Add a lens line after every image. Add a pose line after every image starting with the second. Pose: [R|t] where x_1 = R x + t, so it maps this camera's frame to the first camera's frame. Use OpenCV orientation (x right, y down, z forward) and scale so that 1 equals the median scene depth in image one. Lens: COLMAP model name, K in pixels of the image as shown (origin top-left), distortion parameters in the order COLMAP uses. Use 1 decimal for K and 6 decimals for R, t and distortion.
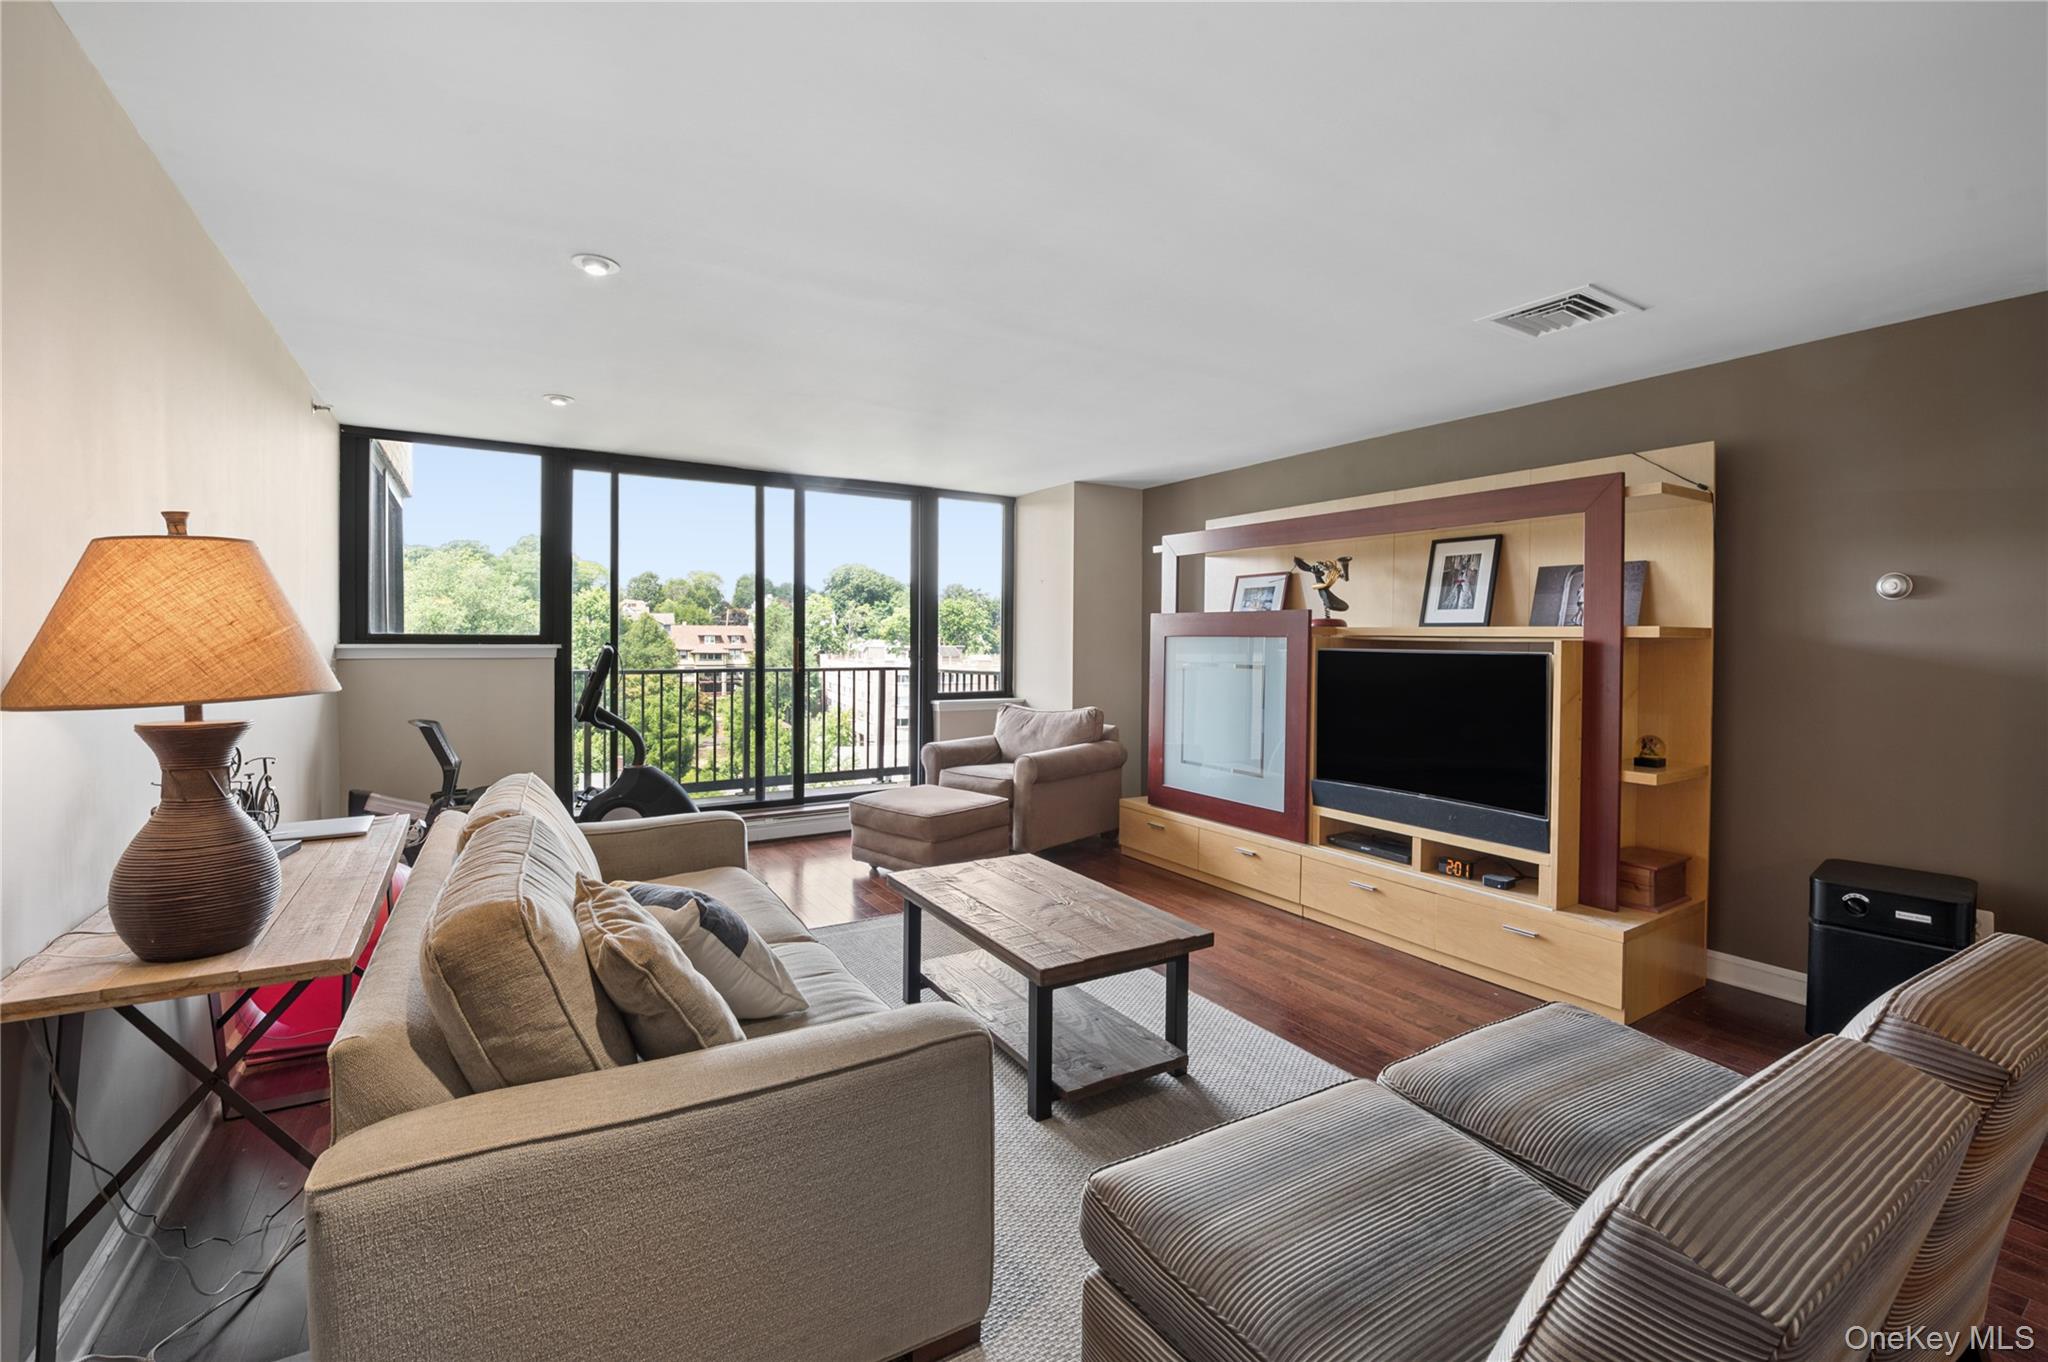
lens RADIAL K [[827.7, 0, 1041.8], [0, 827.7, 668.7], [0, 0, 1]] dist [-0.020755, 0.000844]
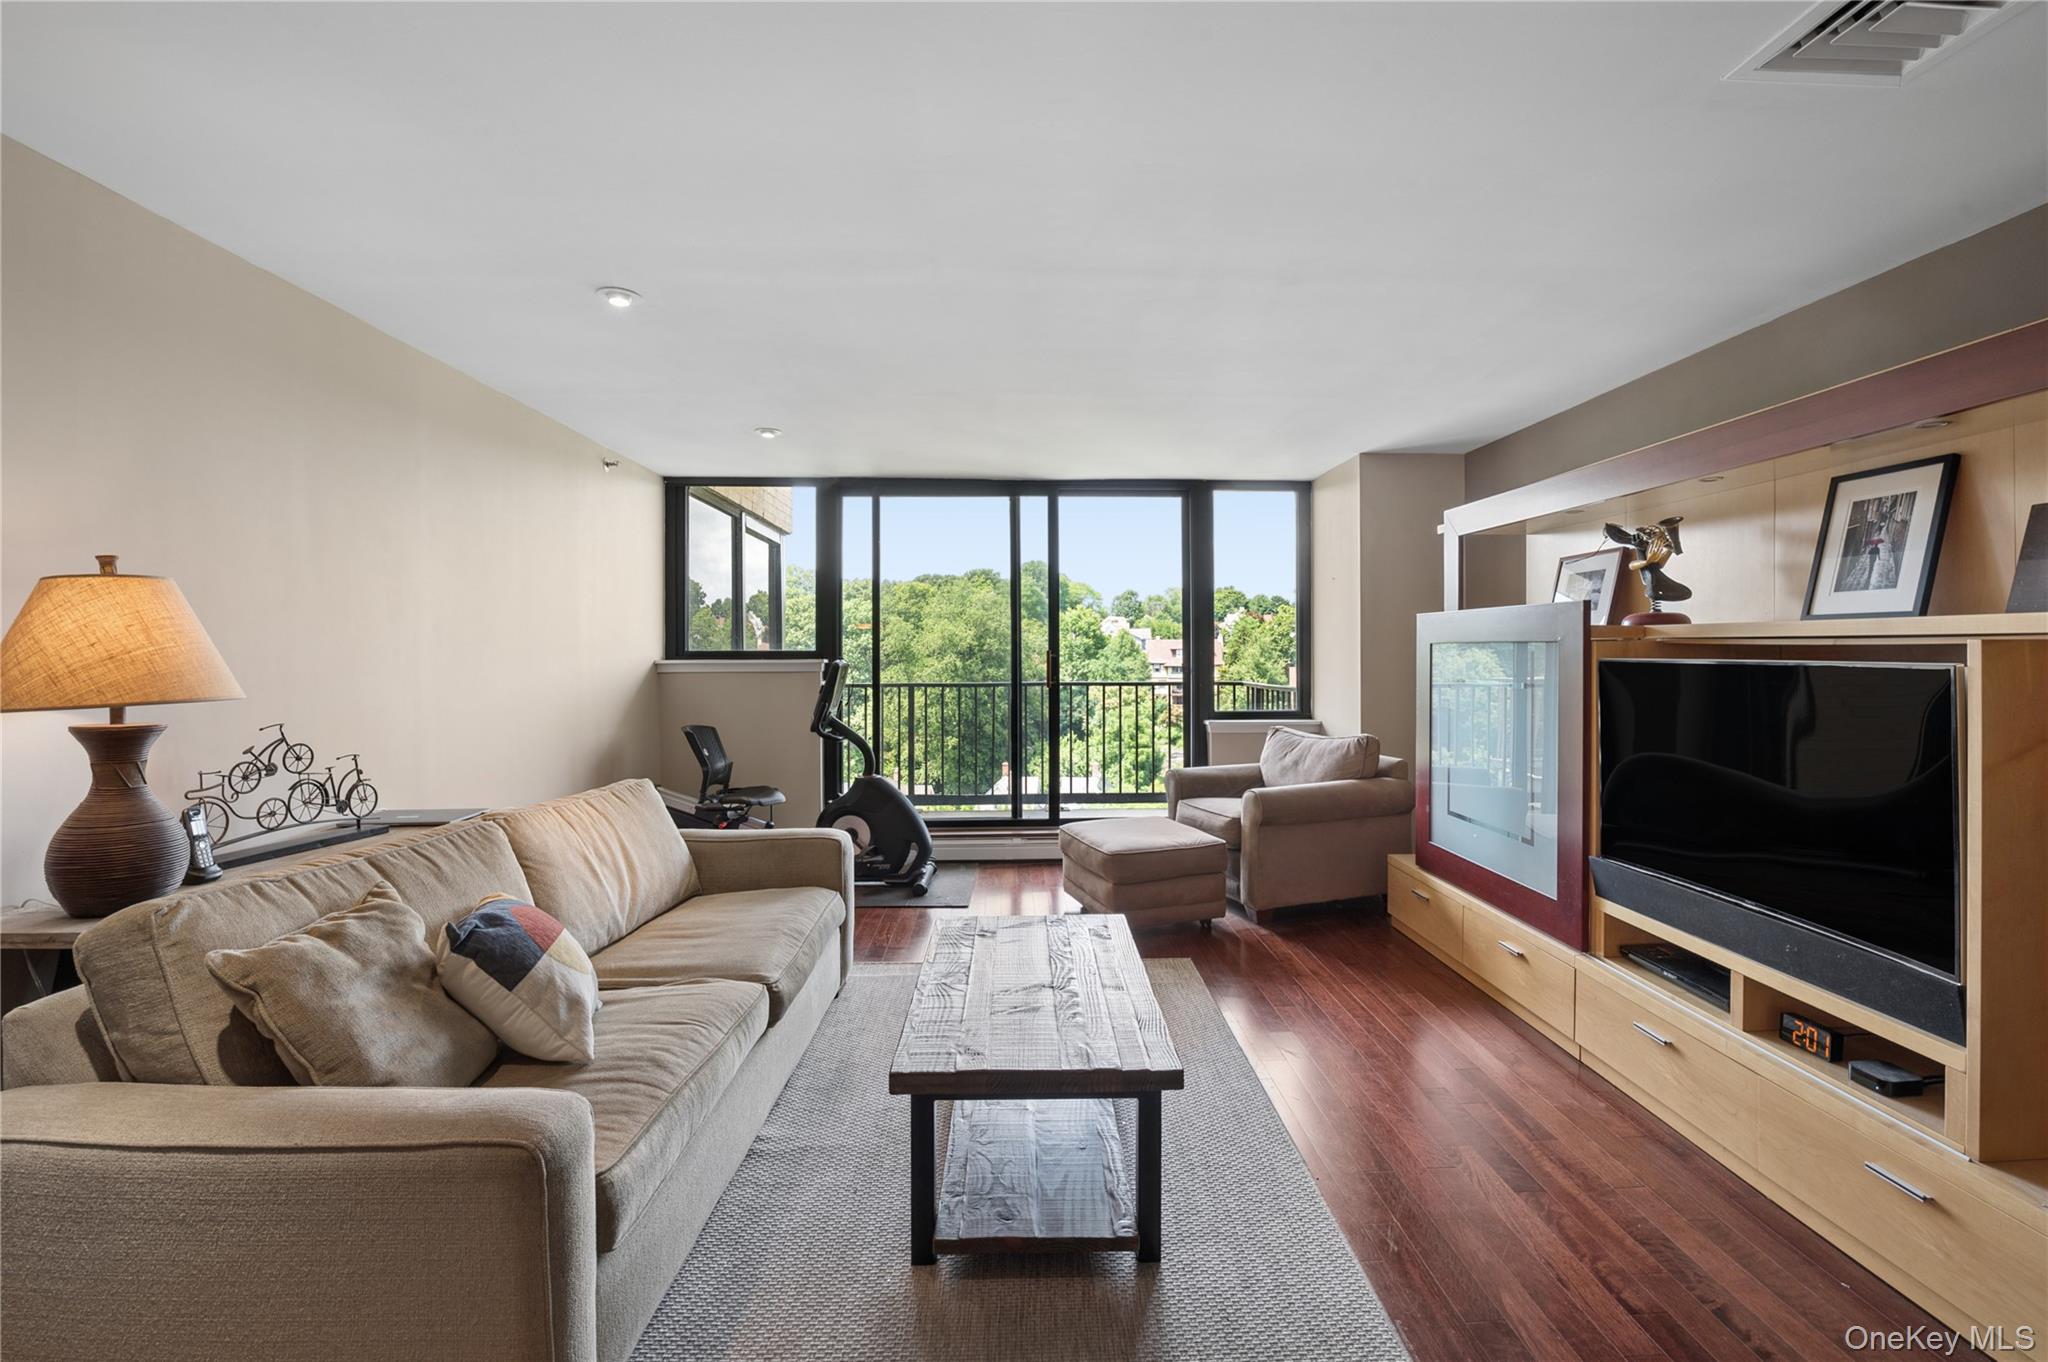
lens RADIAL K [[863.4, 0, 1083.3], [0, 863.4, 667.5], [0, 0, 1]] dist [-0.016354, 0.000207]
pose [[0.877949, -0.001658, -0.478751, 0.295139], [-0.006575, 0.999858, -0.015520, -0.003830], [0.478709, 0.016774, 0.877814, 0.196001]]
